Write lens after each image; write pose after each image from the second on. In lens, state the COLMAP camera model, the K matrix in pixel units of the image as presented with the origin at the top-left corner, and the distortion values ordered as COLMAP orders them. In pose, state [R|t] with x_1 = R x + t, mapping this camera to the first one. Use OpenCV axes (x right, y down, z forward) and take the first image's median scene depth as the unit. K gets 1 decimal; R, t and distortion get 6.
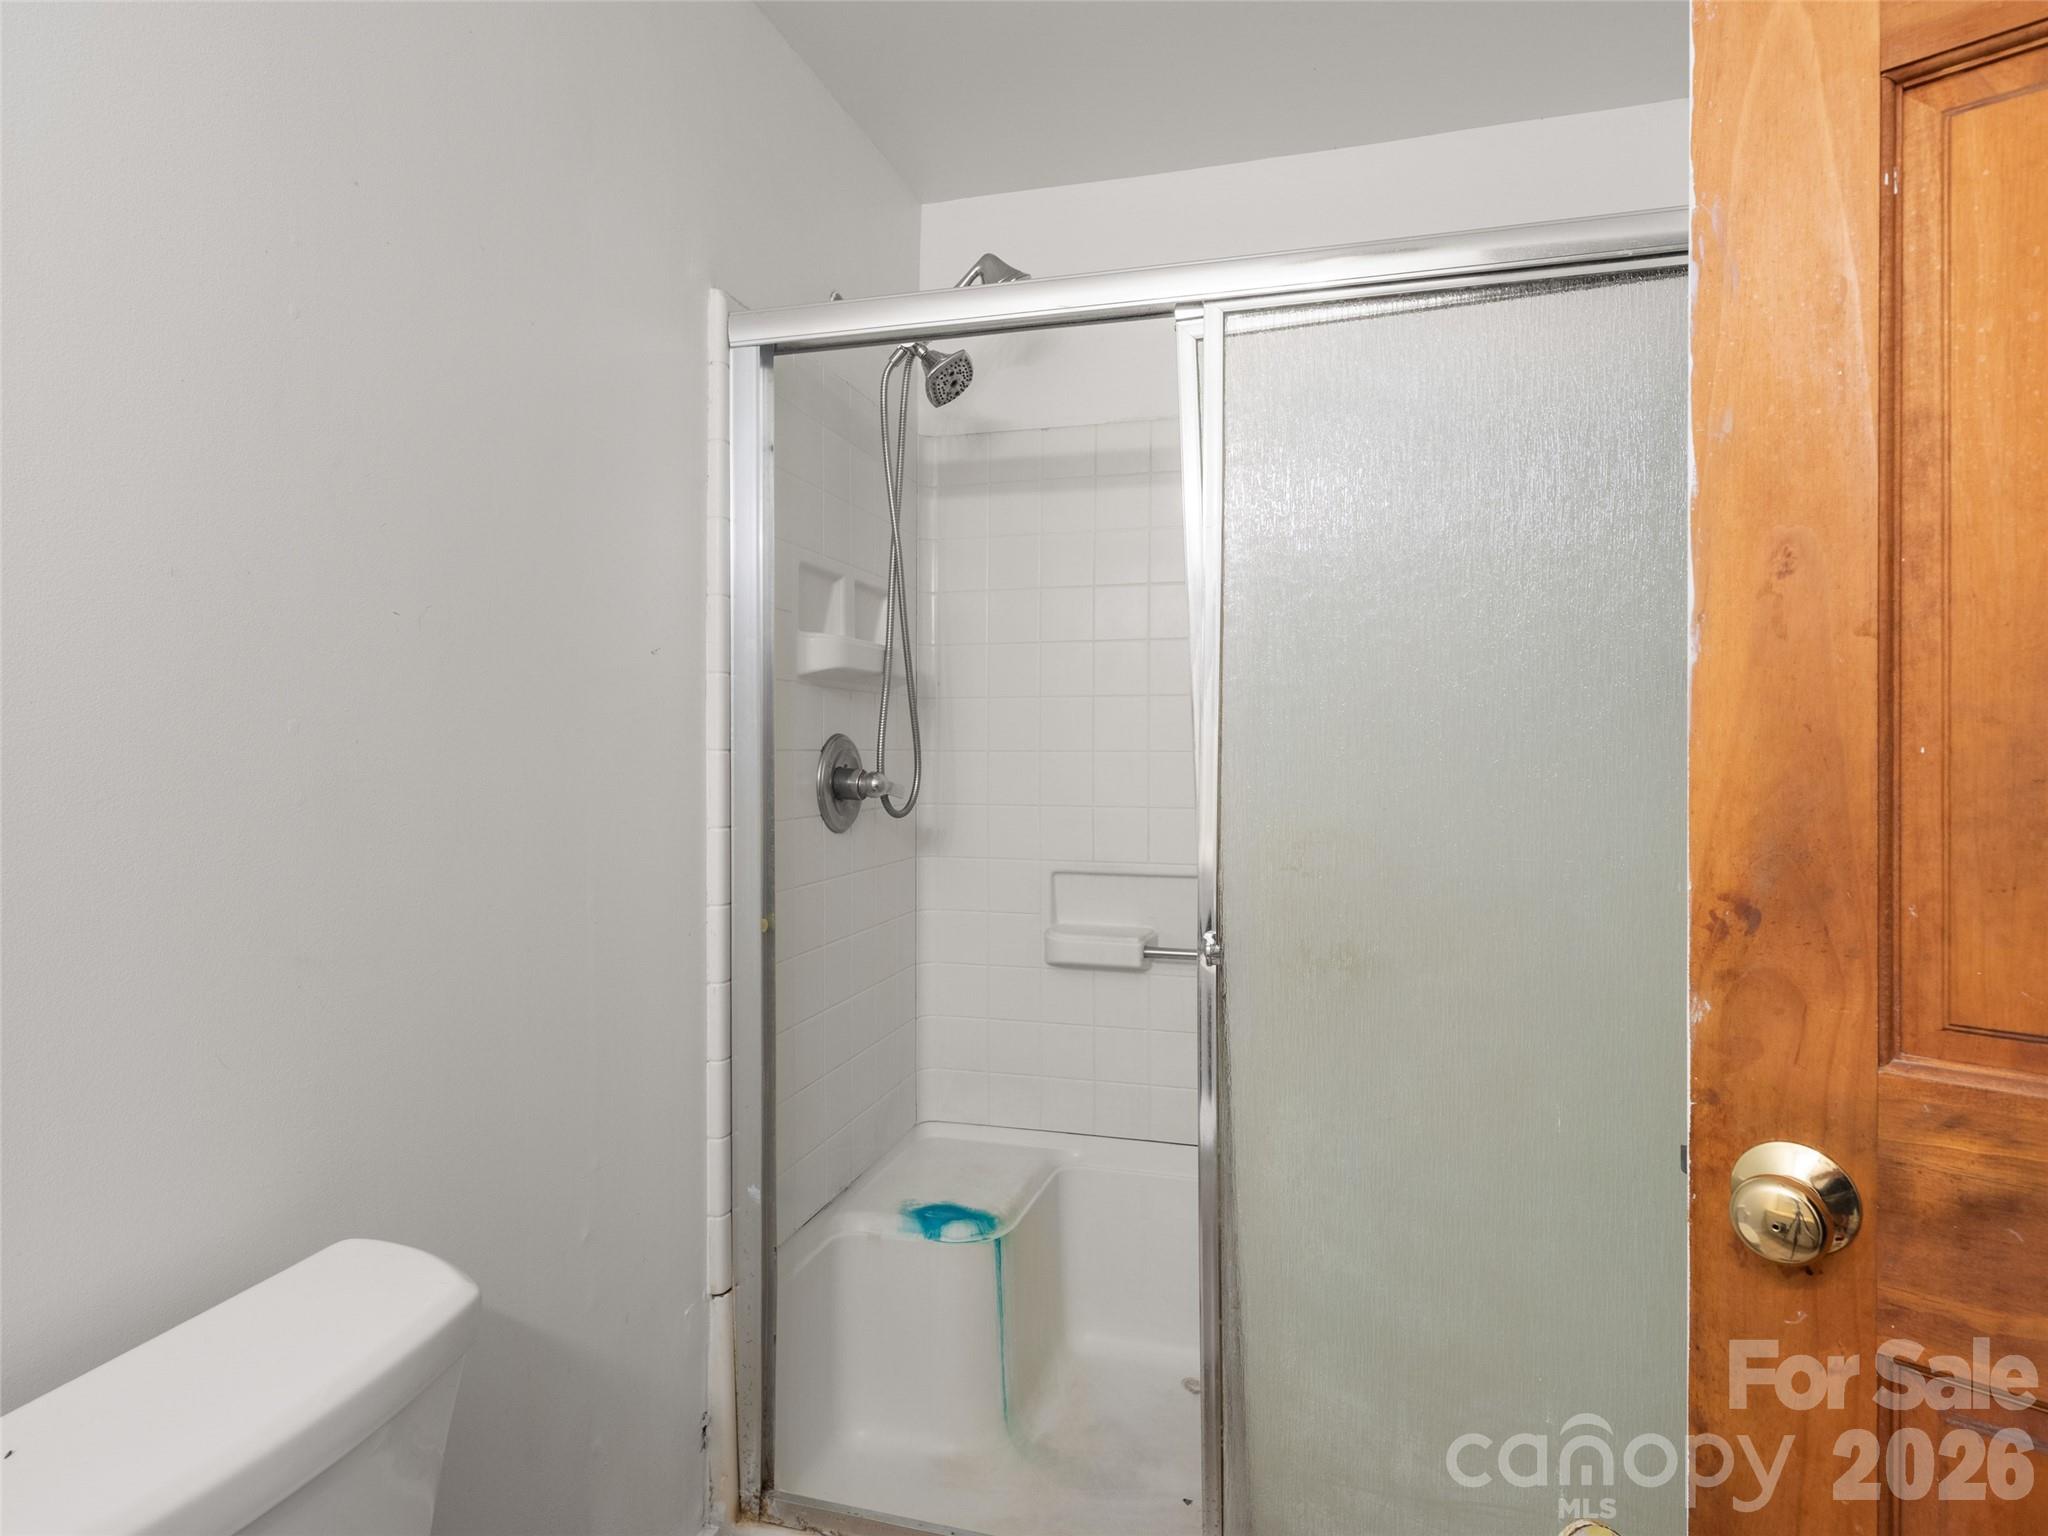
lens RADIAL K [[1141.9, 0, 1016.1], [0, 1141.9, 741.8], [0, 0, 1]] dist [0.001827, 0.000074]
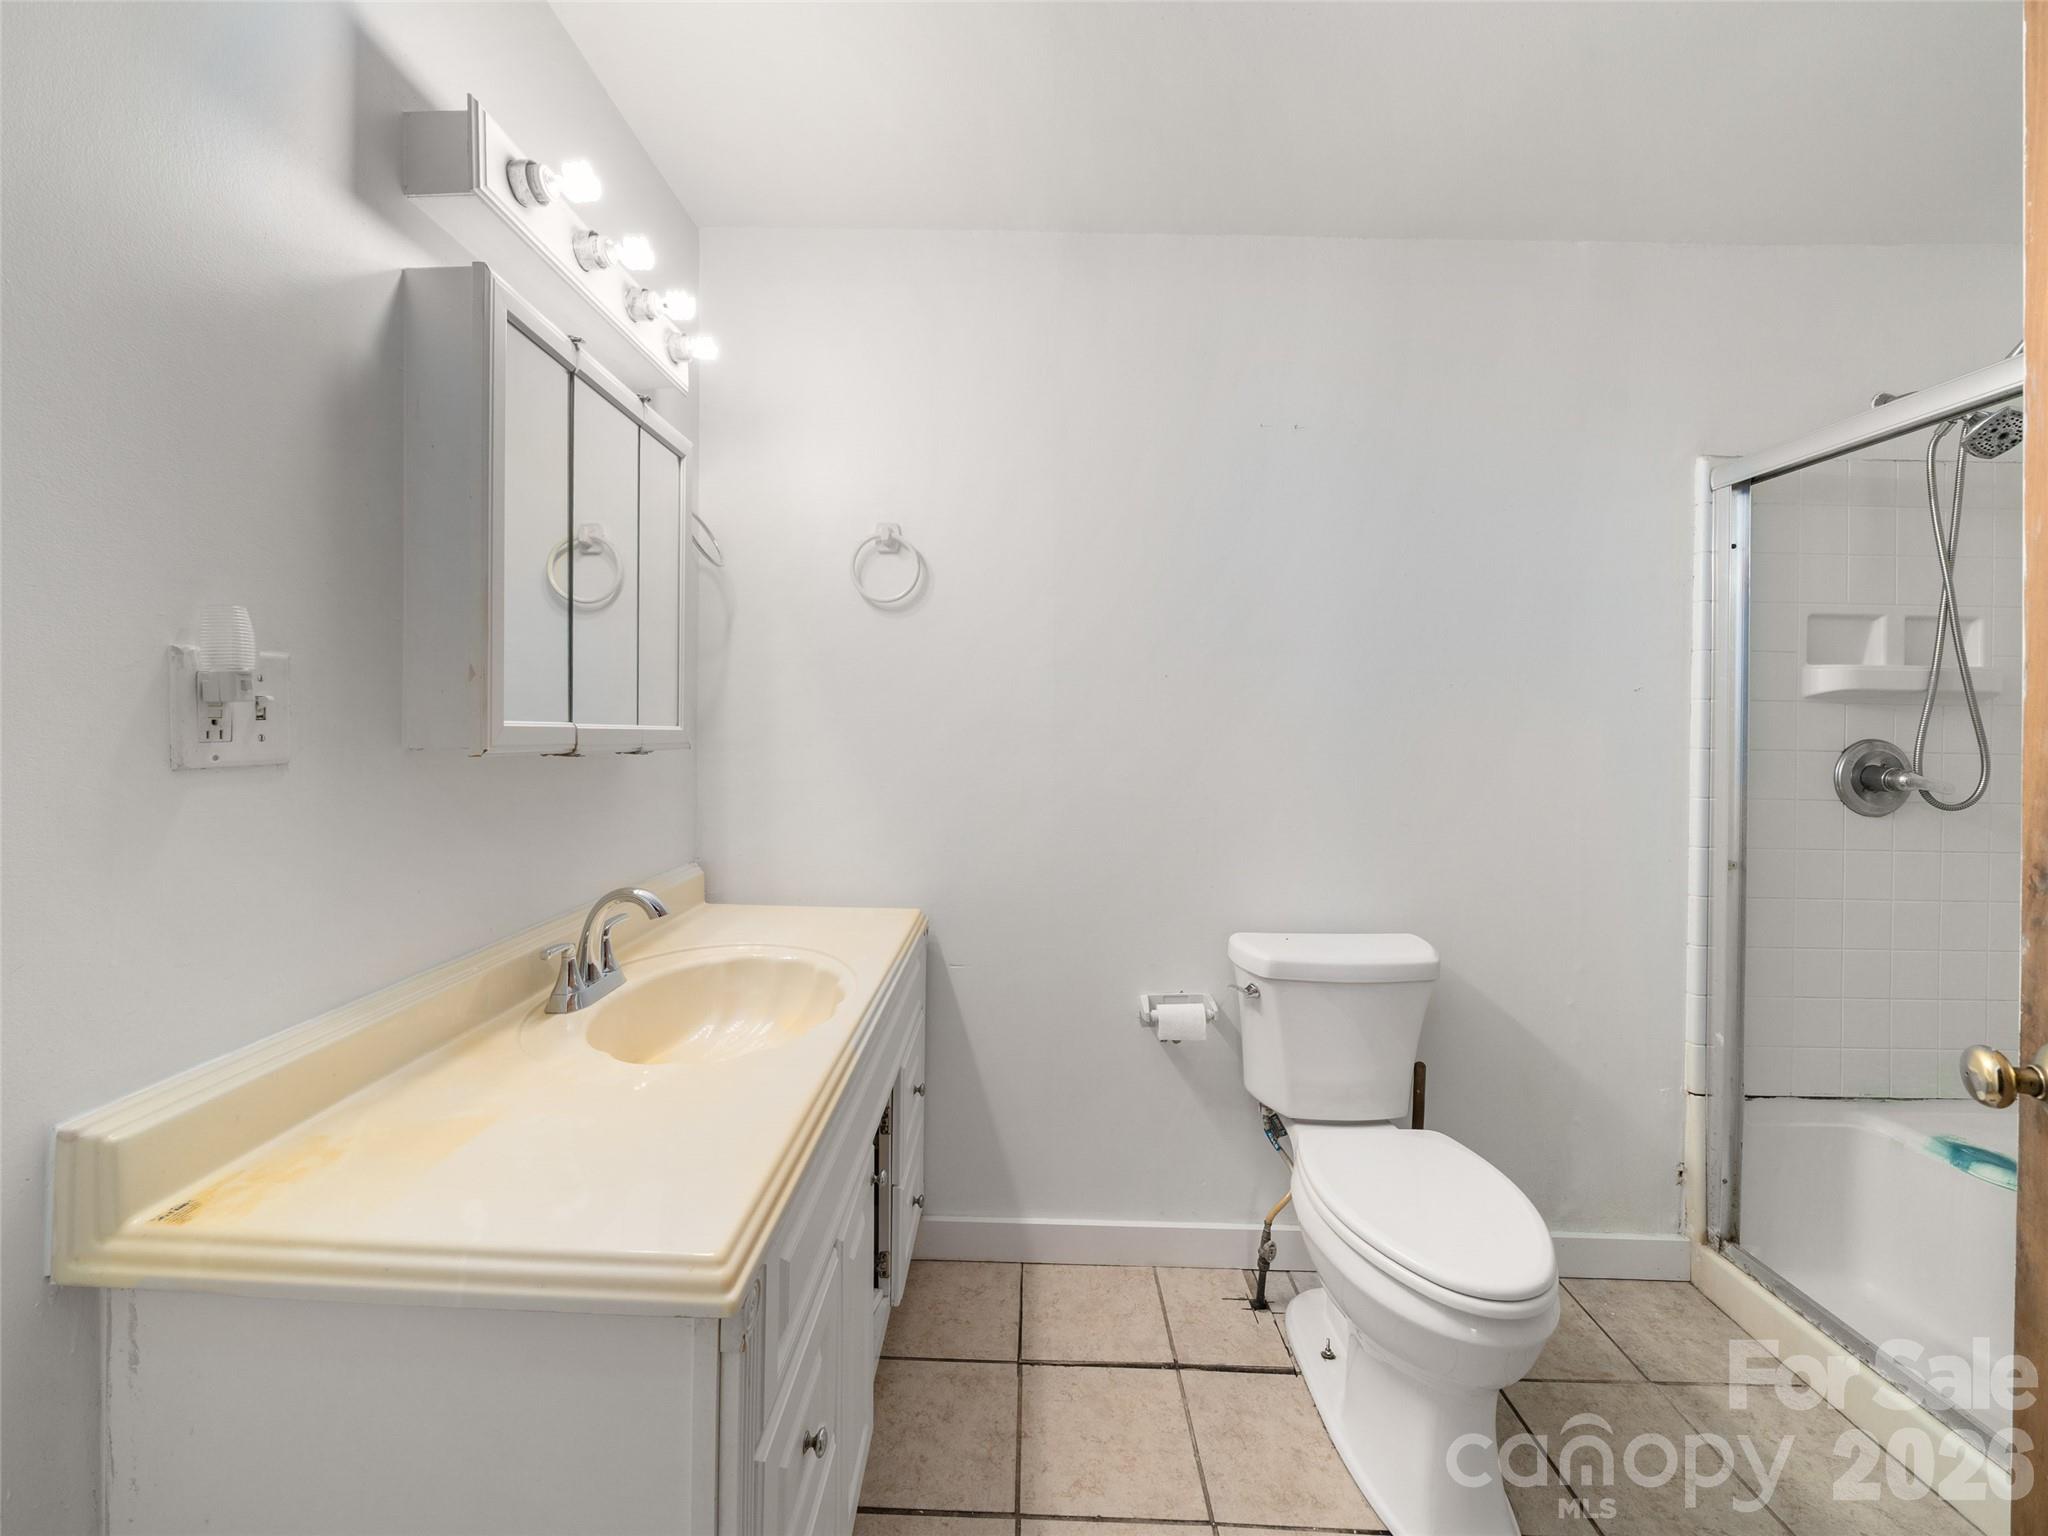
lens RADIAL K [[791.6, 0, 1020.3], [0, 791.6, 757.5], [0, 0, 1]] dist [-0.011069, 0.000385]
pose [[0.275424, 0.038288, -0.960560, 0.493672], [-0.014283, 0.999259, 0.035735, -0.005129], [0.961217, 0.003877, 0.275767, -0.187996]]
